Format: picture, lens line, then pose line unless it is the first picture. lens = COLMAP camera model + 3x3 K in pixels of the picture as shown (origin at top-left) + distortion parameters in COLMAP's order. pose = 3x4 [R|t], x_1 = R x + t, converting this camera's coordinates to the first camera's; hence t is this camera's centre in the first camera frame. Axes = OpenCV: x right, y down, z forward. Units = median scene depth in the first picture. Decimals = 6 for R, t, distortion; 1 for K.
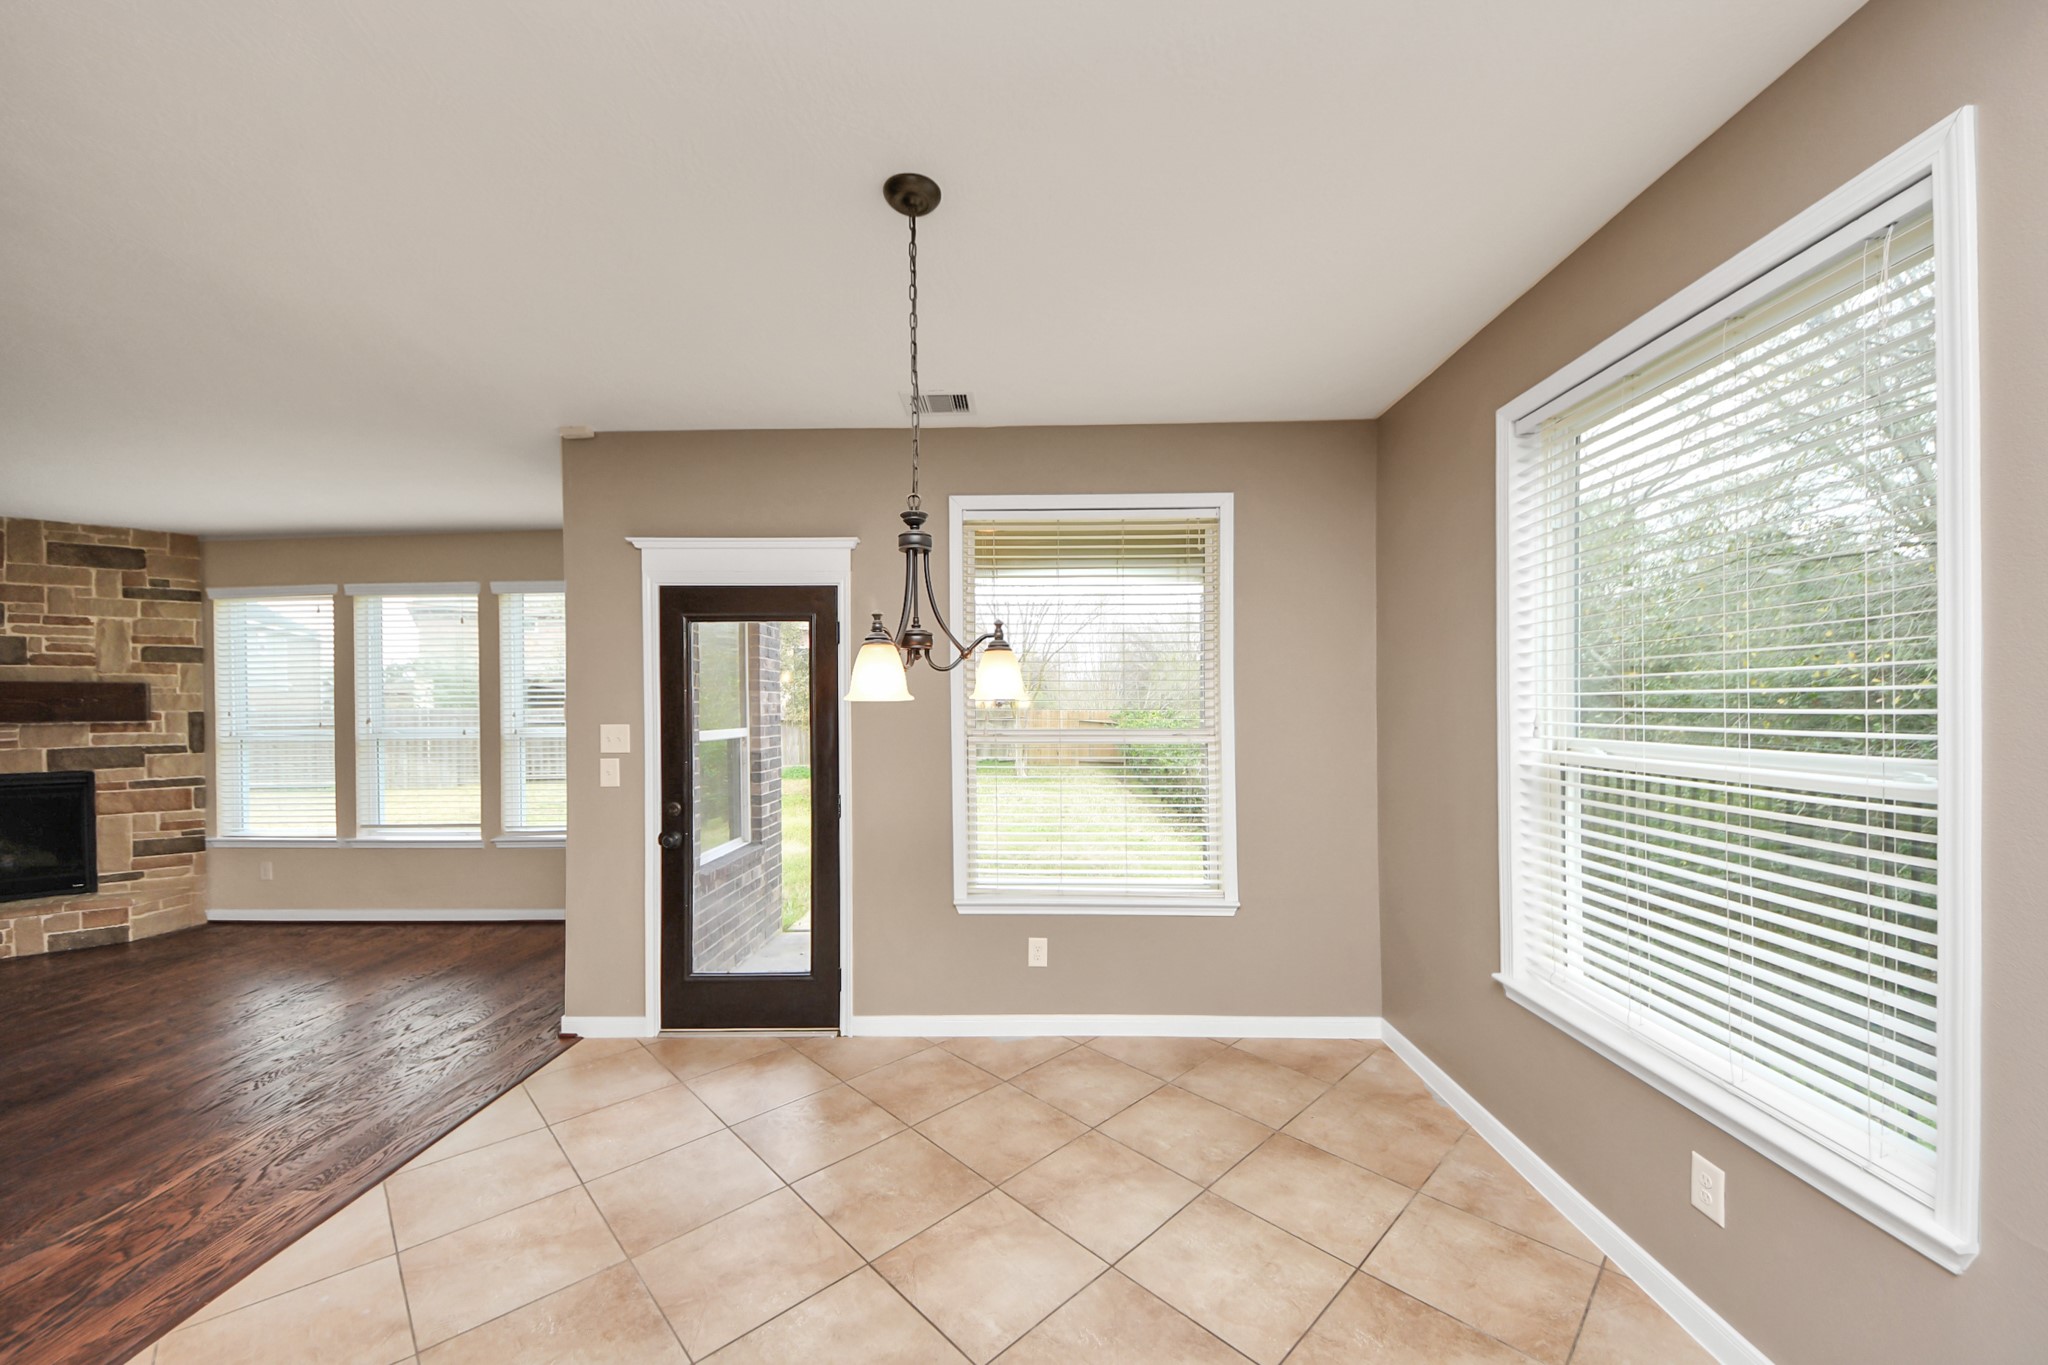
lens RADIAL K [[762.5, 0, 1005.1], [0, 762.5, 714.8], [0, 0, 1]] dist [0.004148, -0.006077]
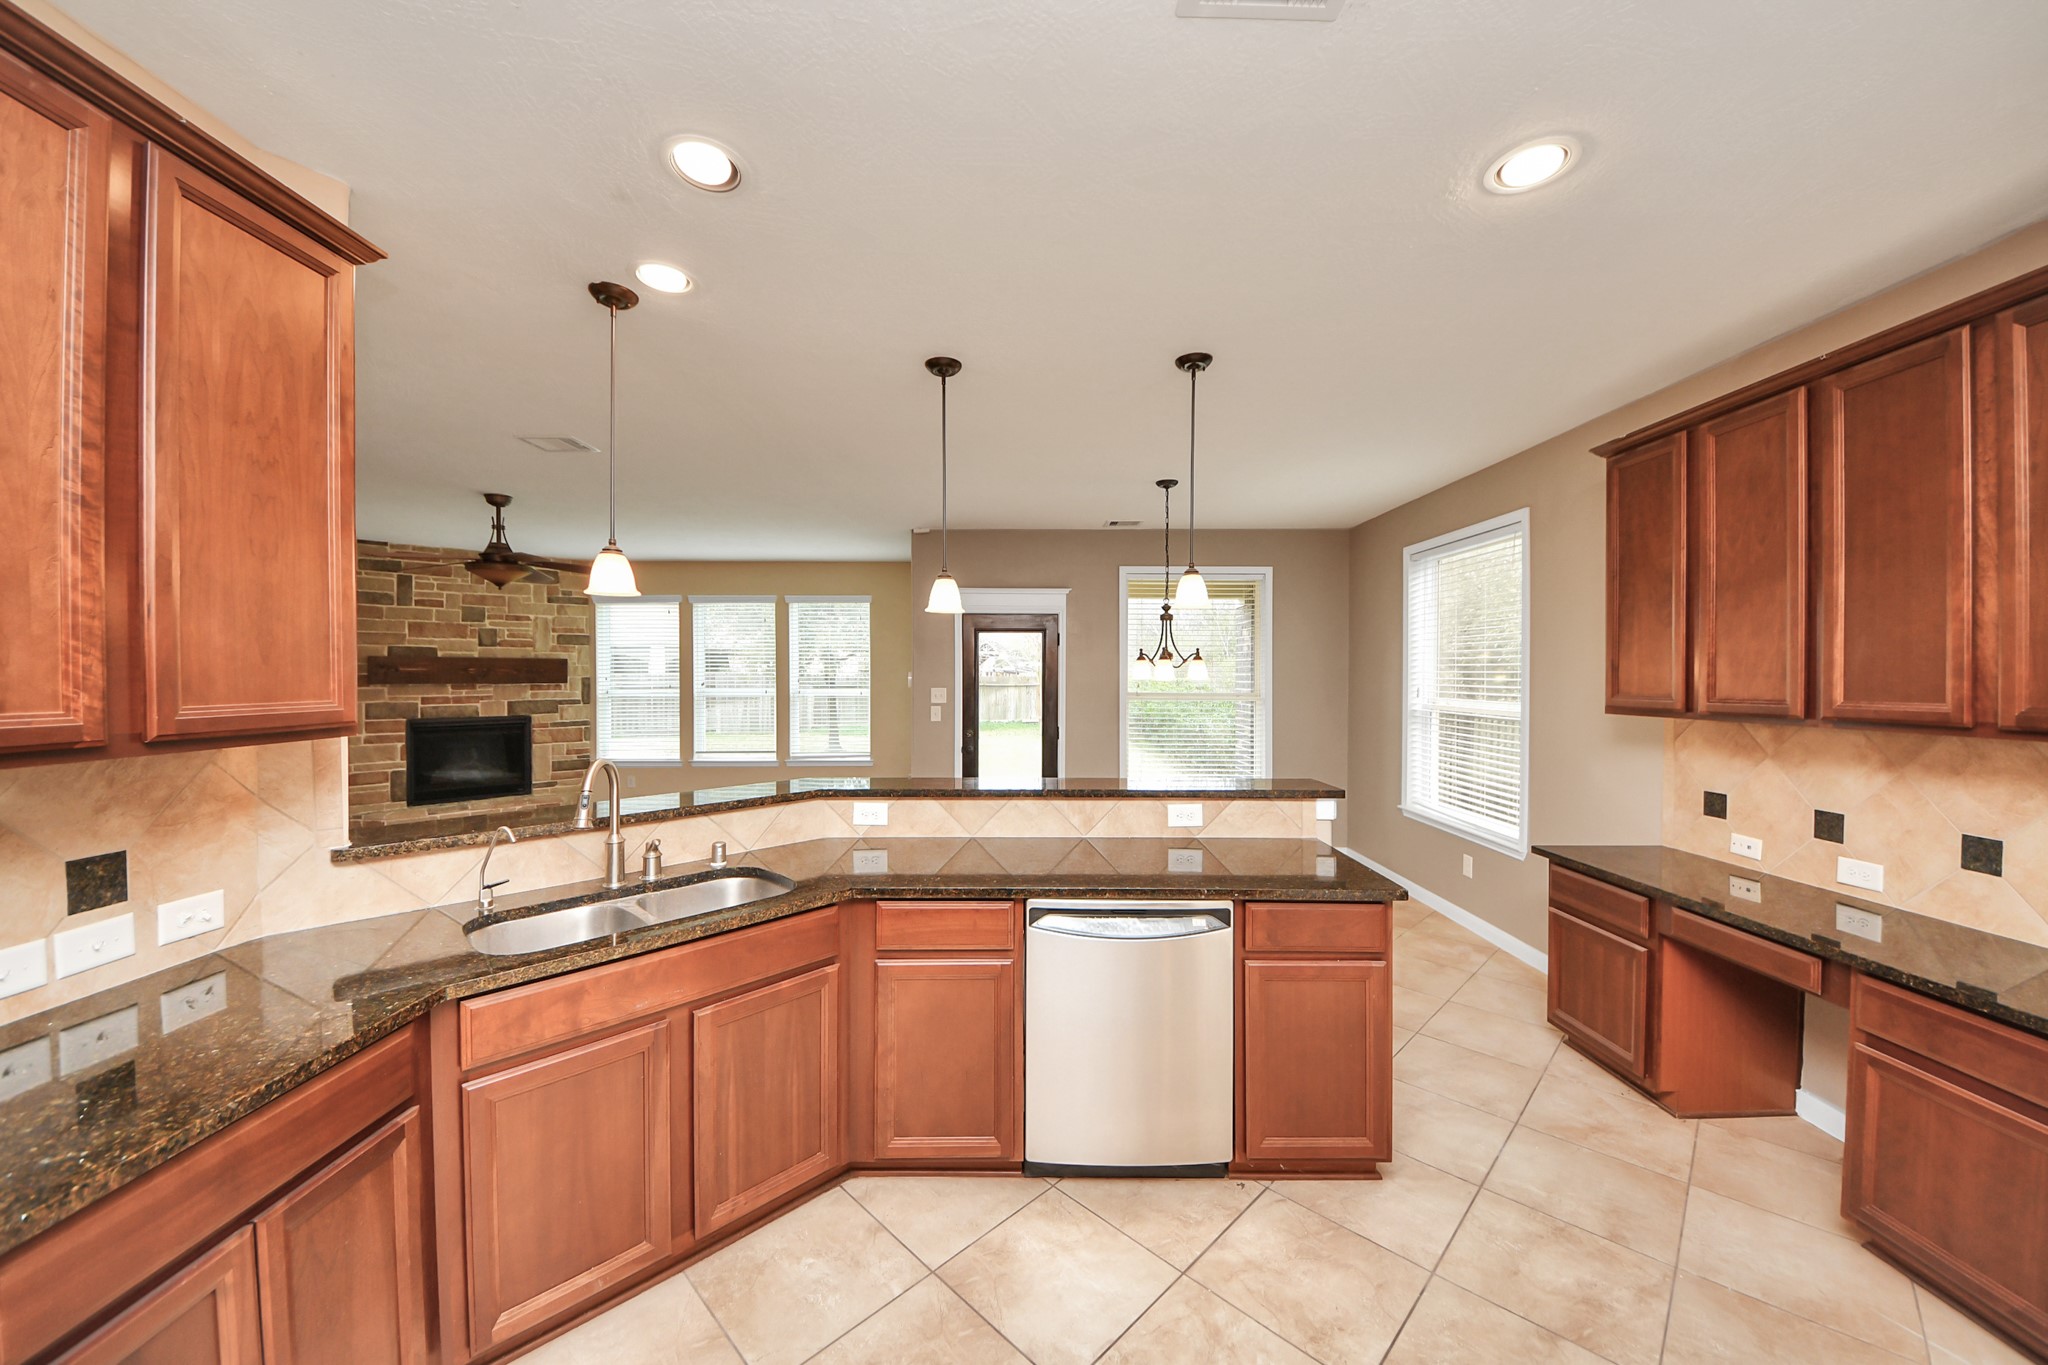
lens RADIAL K [[717.7, 0, 1032.5], [0, 717.7, 679.2], [0, 0, 1]] dist [-0.000935, -0.003420]
pose [[0.998203, 0.006914, 0.059519, -0.274651], [-0.007101, 0.999970, 0.002937, -0.010917], [-0.059496, -0.003354, 0.998223, -0.517145]]
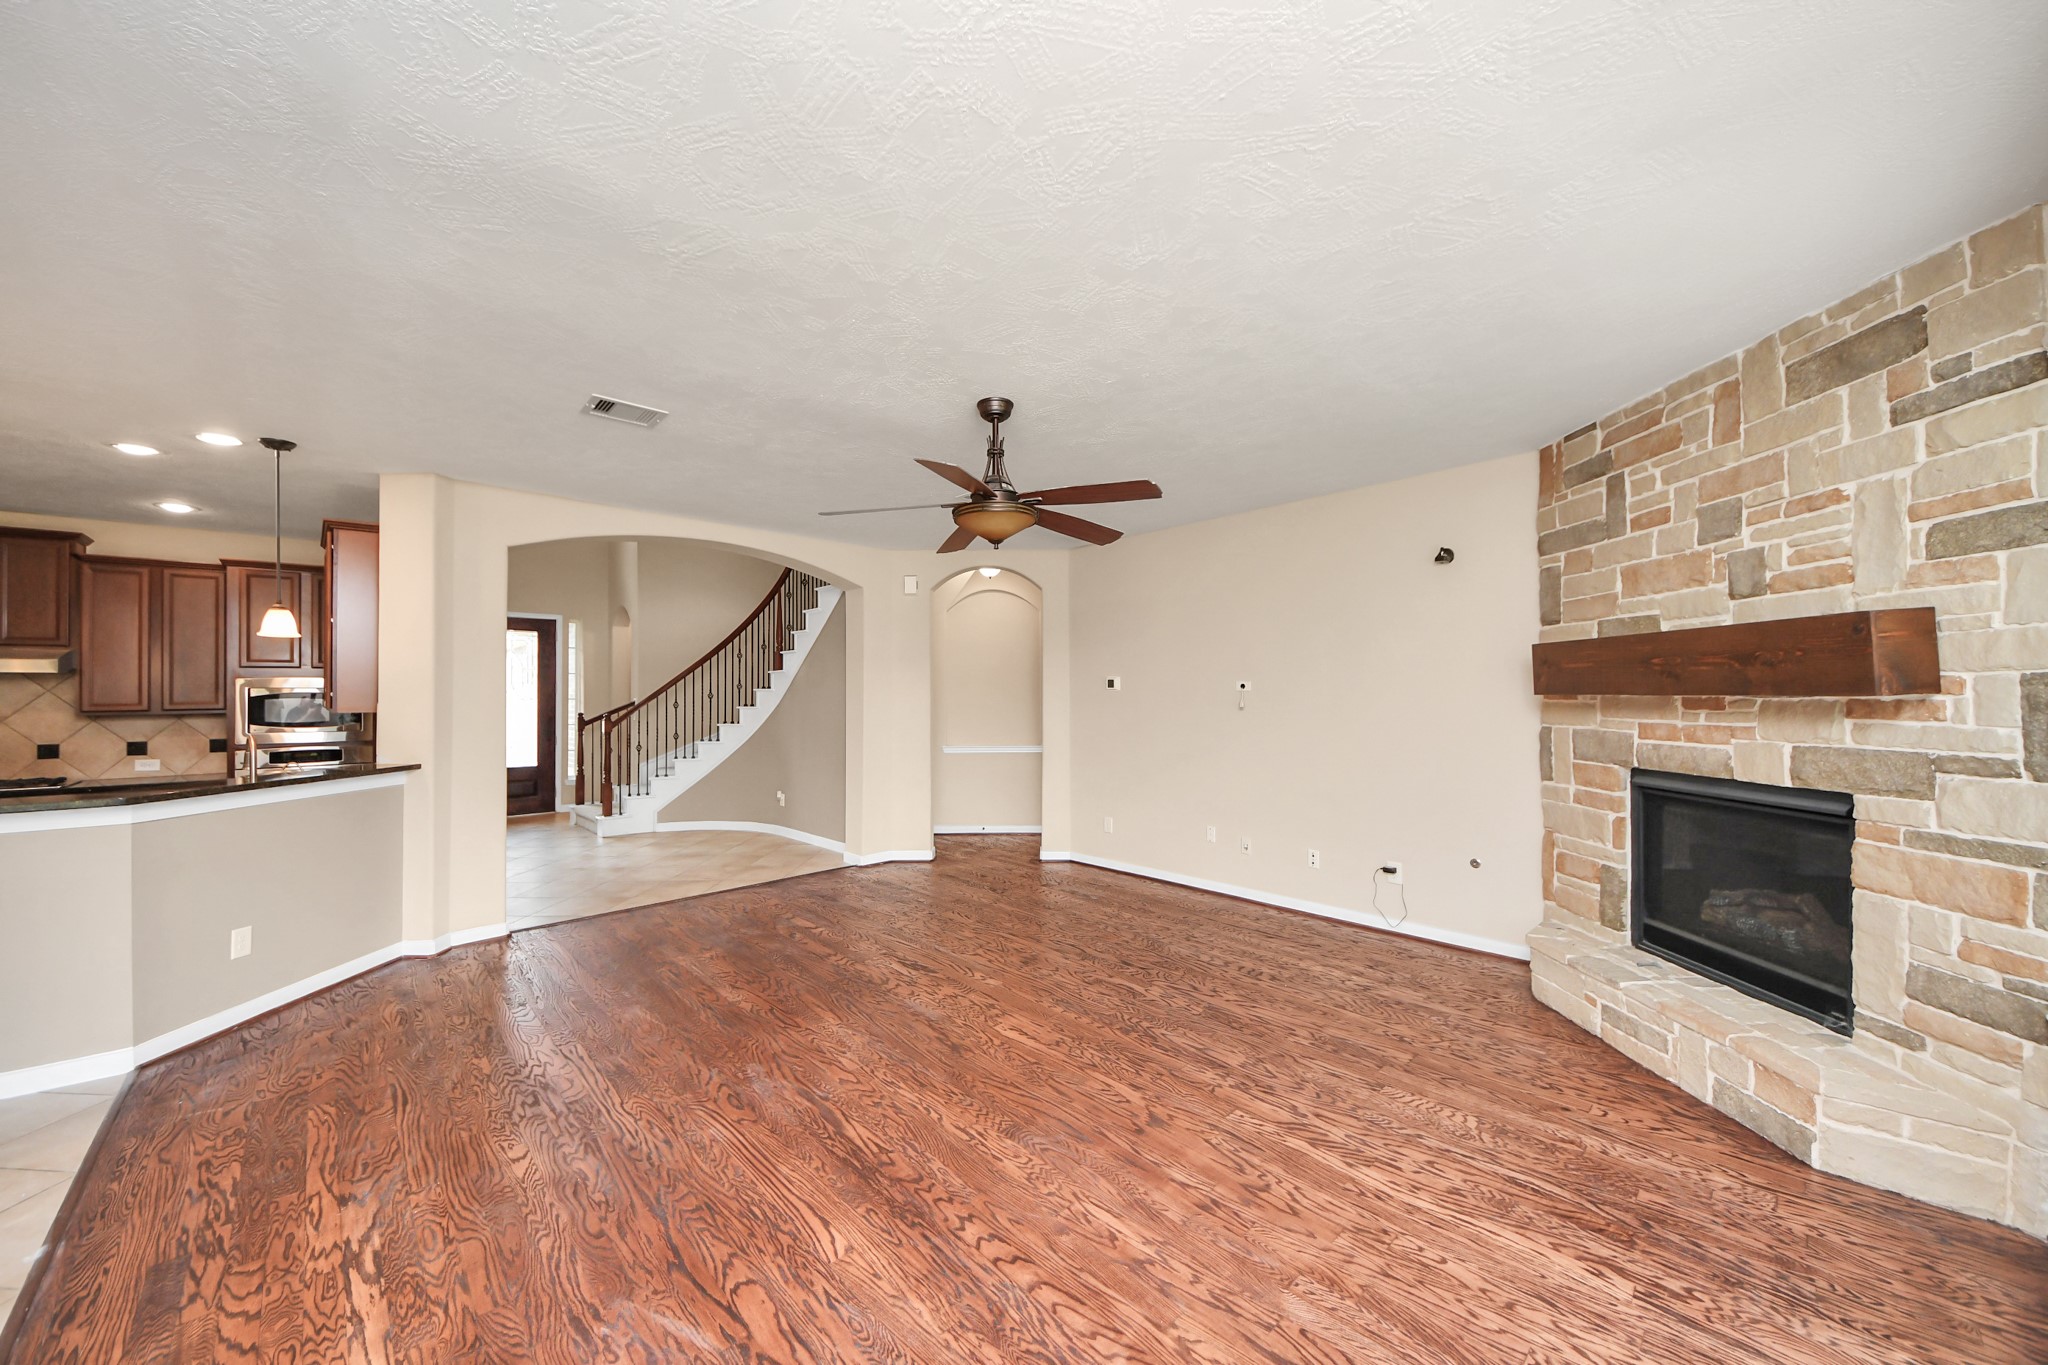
lens RADIAL K [[762.5, 0, 1014.8], [0, 762.5, 684.5], [0, 0, 1]] dist [0.004148, -0.006077]
pose [[-0.695277, 0.007004, -0.718707, -0.470712], [0.012649, 0.999917, -0.002493, -0.004224], [0.718630, -0.010824, -0.695308, 0.955843]]
